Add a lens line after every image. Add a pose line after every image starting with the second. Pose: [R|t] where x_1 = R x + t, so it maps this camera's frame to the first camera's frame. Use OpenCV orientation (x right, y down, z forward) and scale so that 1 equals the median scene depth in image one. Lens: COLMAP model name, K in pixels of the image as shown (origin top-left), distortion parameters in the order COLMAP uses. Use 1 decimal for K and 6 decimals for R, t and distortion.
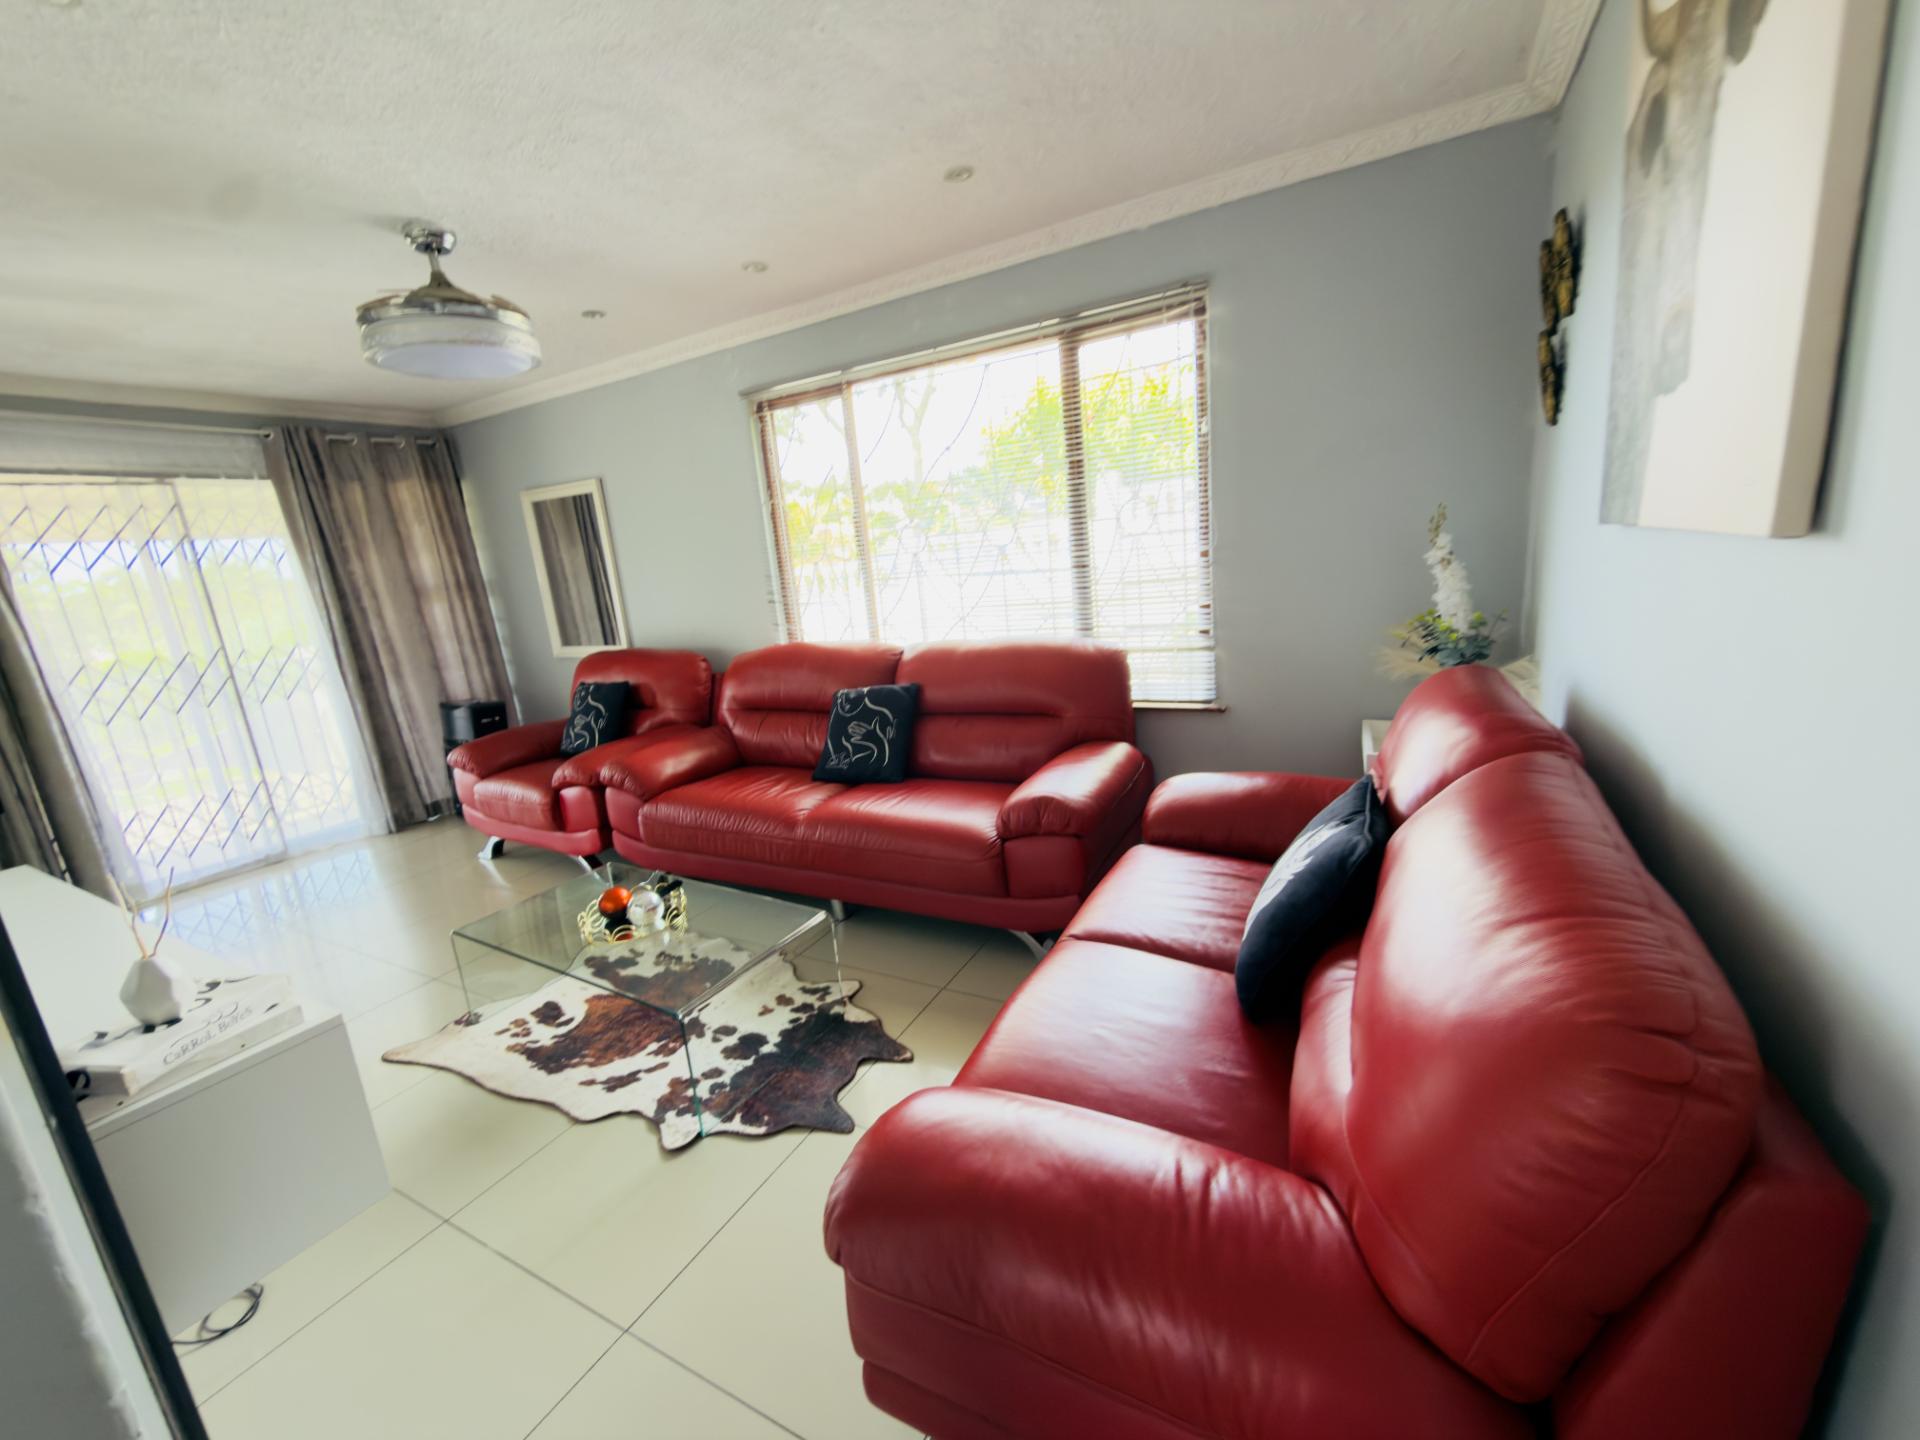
lens RADIAL K [[770.5, 0, 972.1], [0, 770.5, 714.3], [0, 0, 1]] dist [-0.006358, 0.000977]
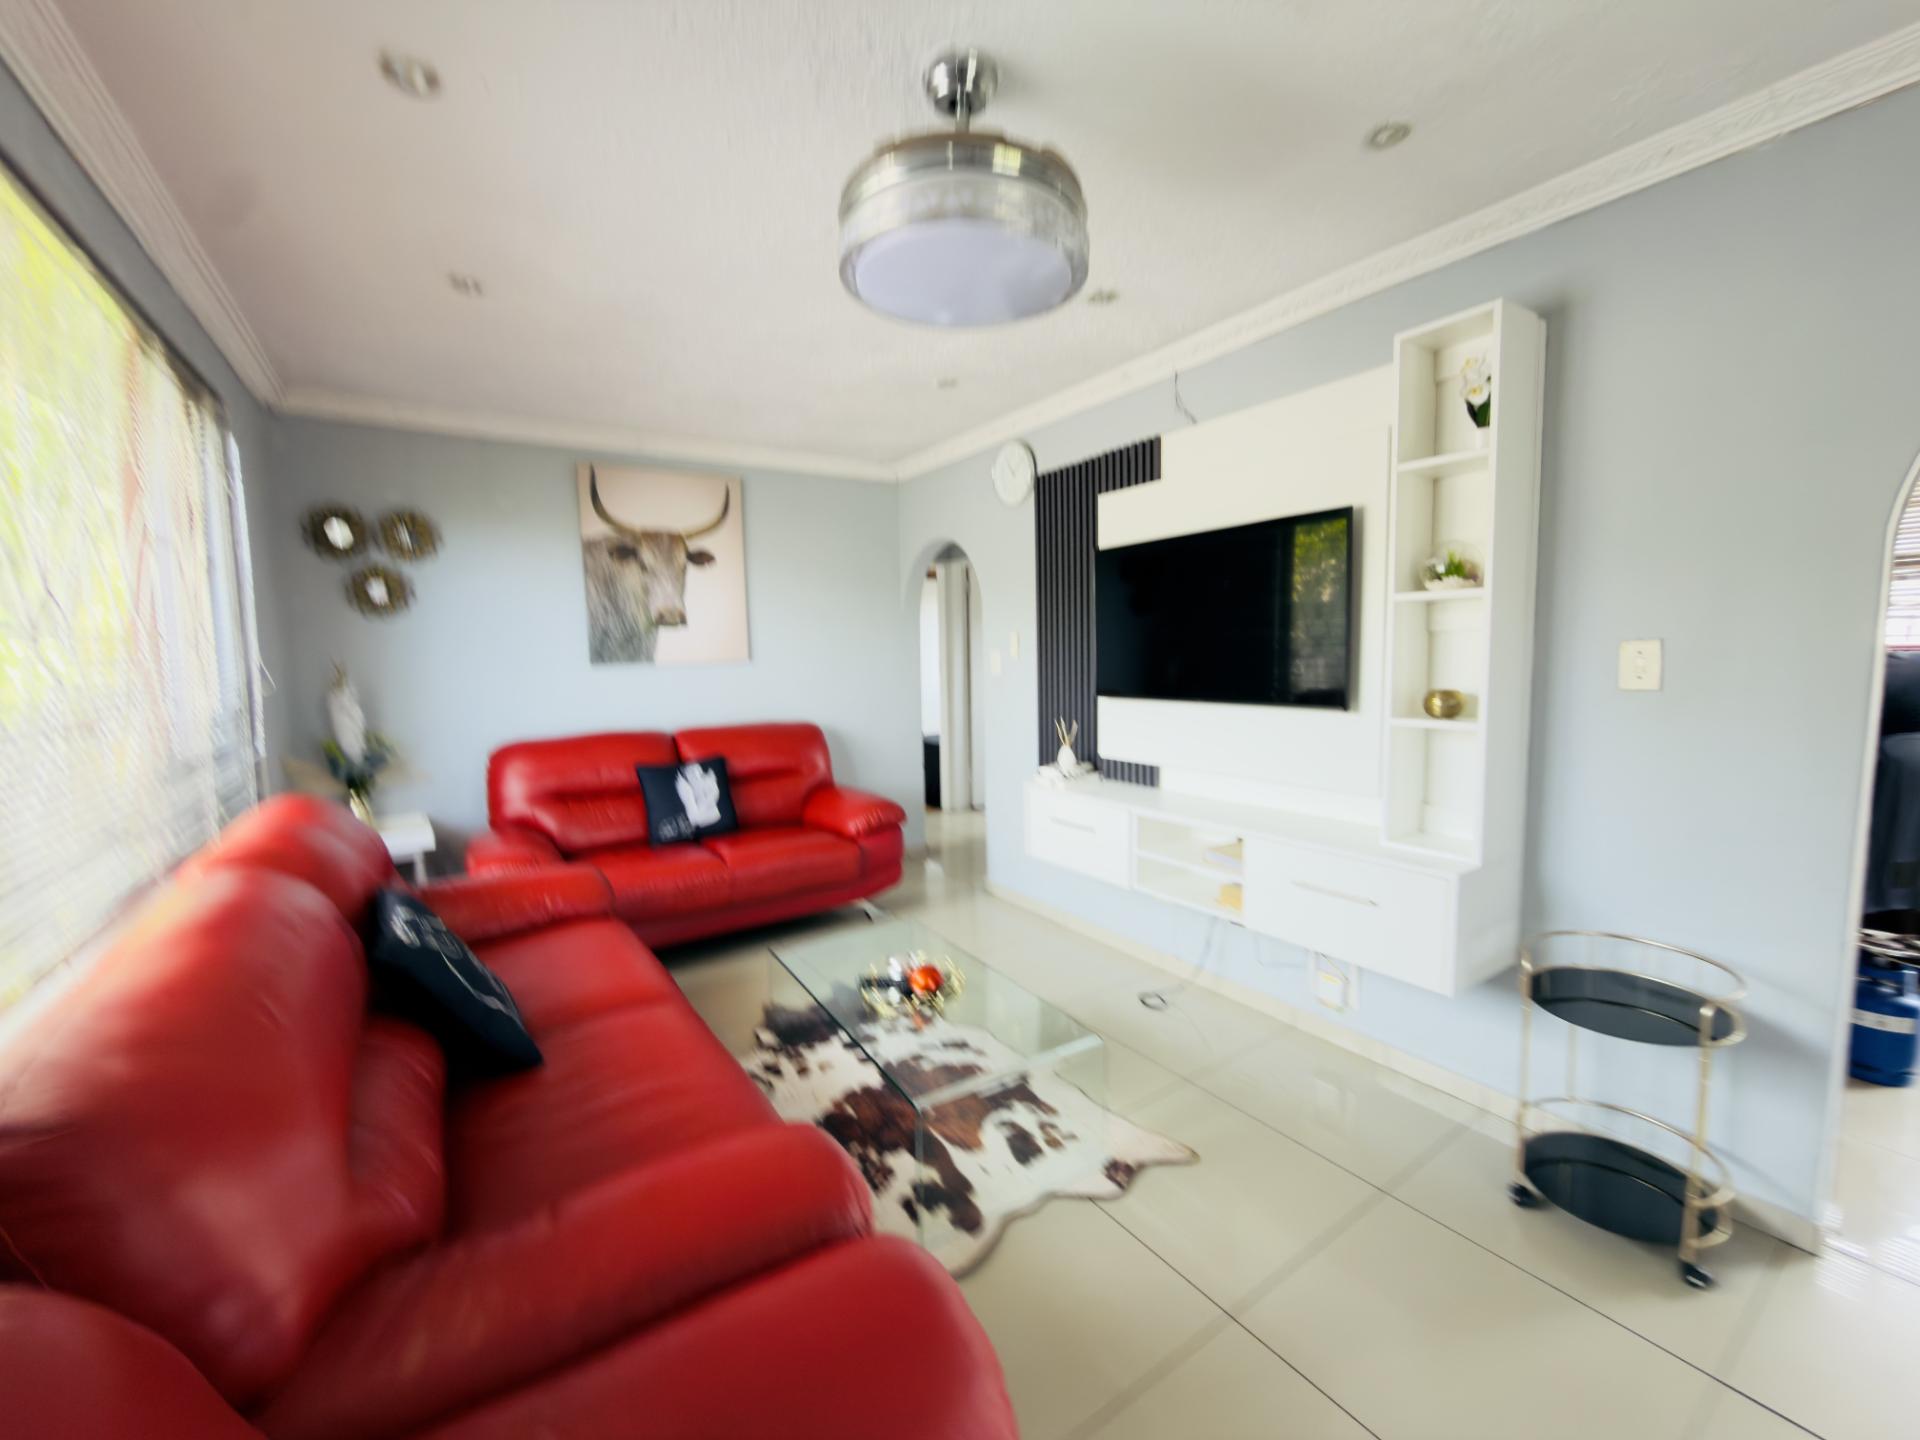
lens RADIAL K [[770.5, 0, 964.8], [0, 770.5, 718.4], [0, 0, 1]] dist [-0.006358, 0.000977]
pose [[-0.878536, 0.068159, 0.472788, -0.960292], [0.202718, 0.949417, 0.239818, -0.272112], [-0.432527, 0.306531, -0.847914, 1.659041]]
